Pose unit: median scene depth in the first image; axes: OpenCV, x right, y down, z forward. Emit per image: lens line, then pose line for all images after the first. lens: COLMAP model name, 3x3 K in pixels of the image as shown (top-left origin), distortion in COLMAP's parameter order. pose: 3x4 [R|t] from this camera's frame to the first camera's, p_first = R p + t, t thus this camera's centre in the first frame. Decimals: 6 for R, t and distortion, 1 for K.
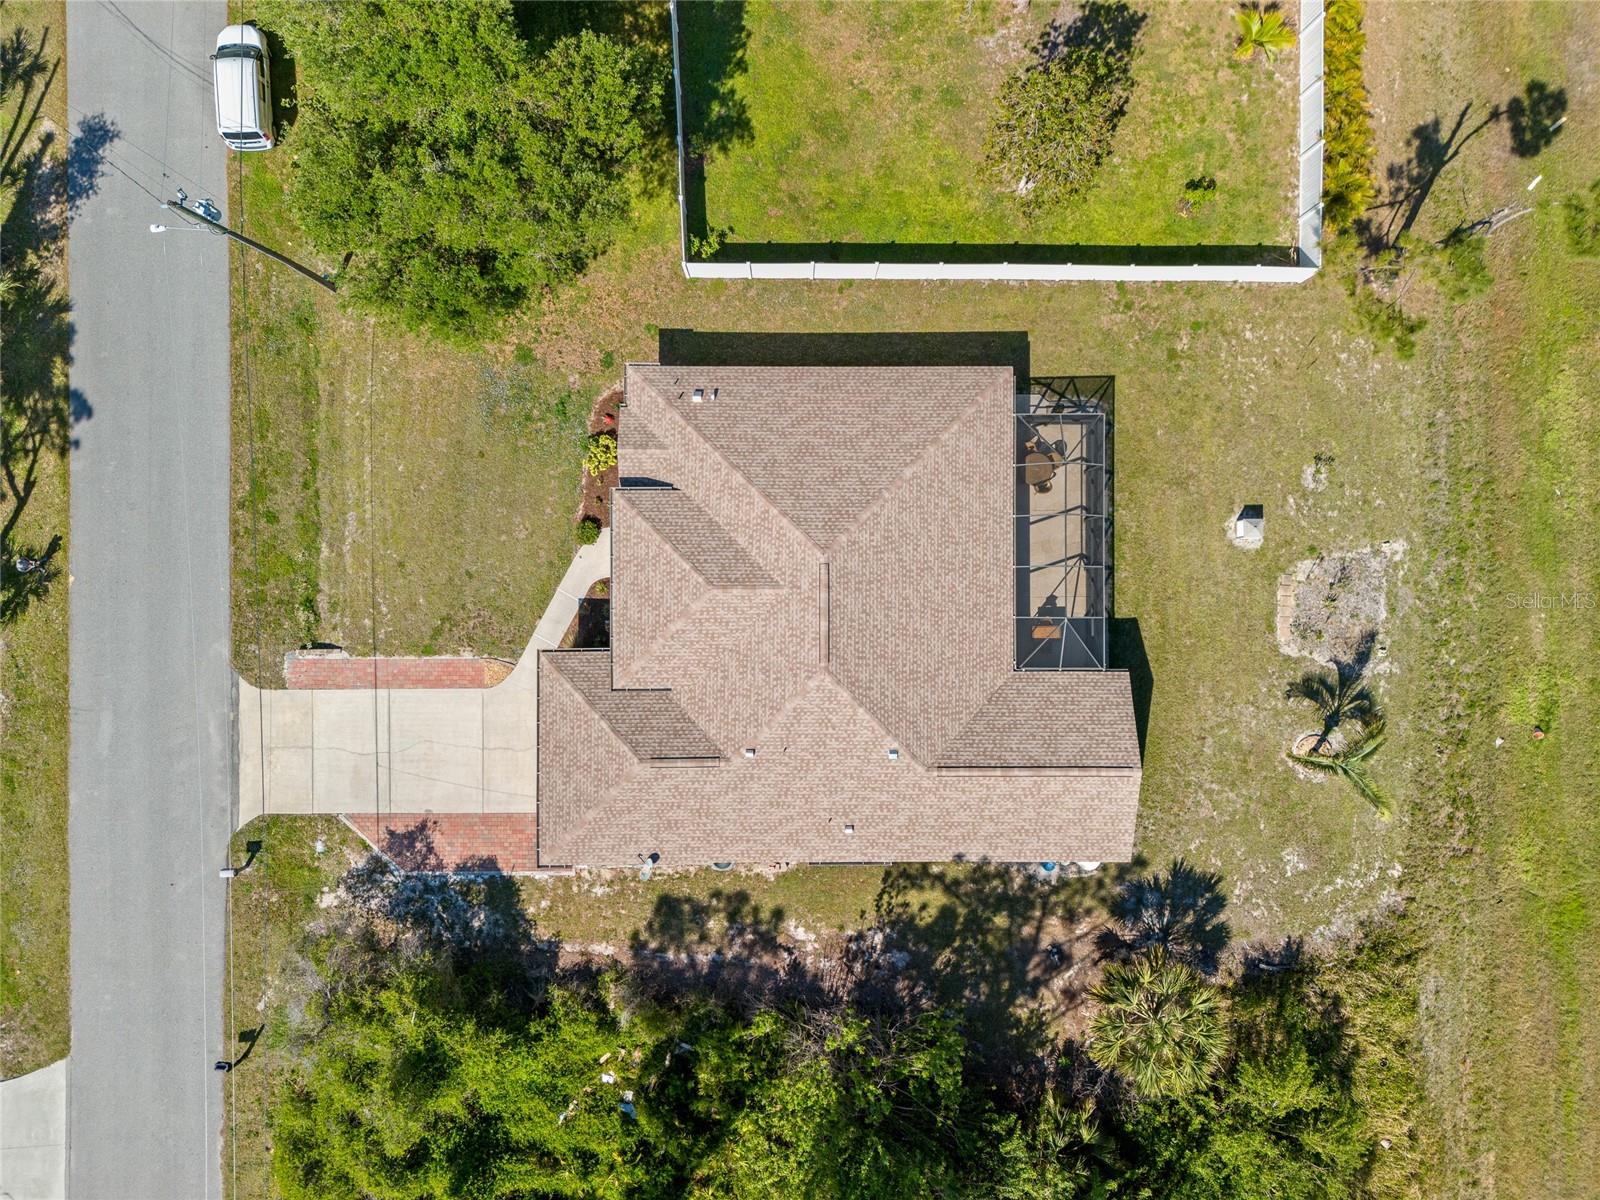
lens RADIAL K [[1153.0, 0, 800.0], [0, 1153.0, 600.0], [0, 0, 1]] dist [0.063542, 0.000179]
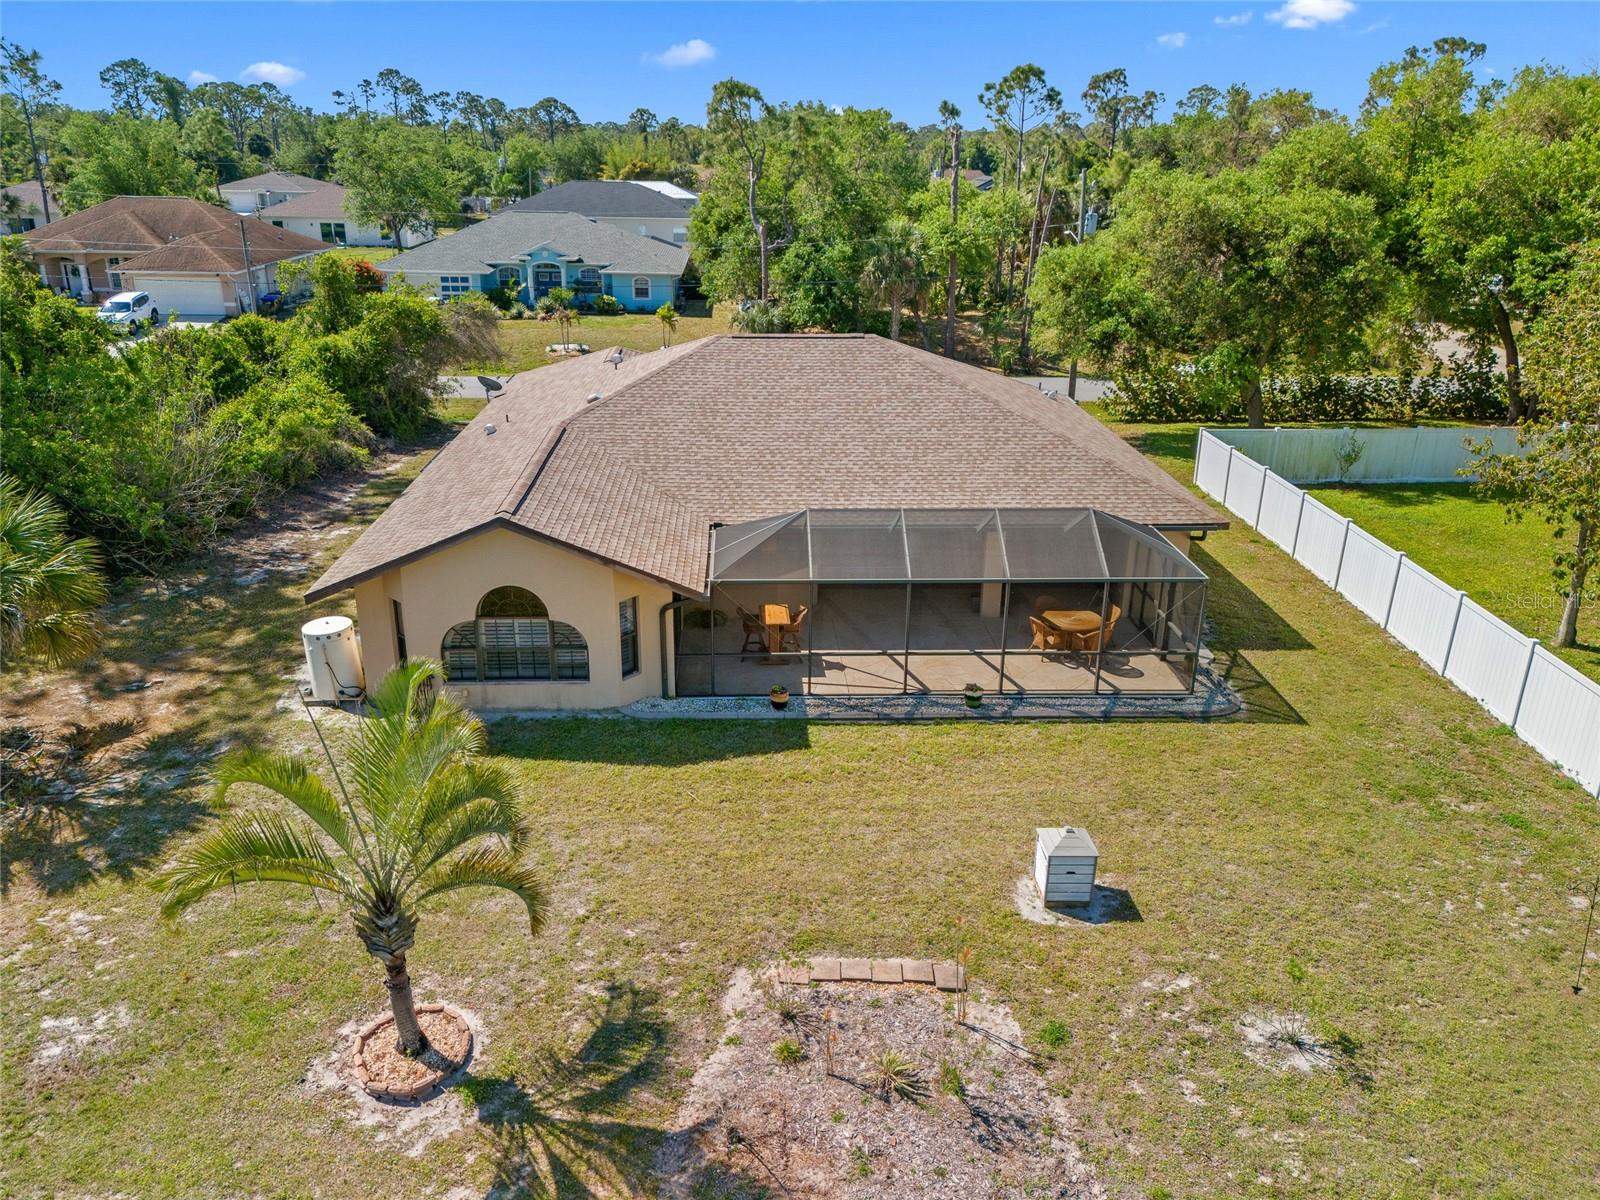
lens RADIAL K [[1153.0, 0, 800.0], [0, 1153.0, 600.0], [0, 0, 1]] dist [0.063542, 0.000179]
pose [[0.049450, 0.361806, -0.930941, 0.692669], [-0.998600, 0.000391, -0.052891, 0.044294], [-0.018772, 0.932254, 0.361318, 0.775993]]
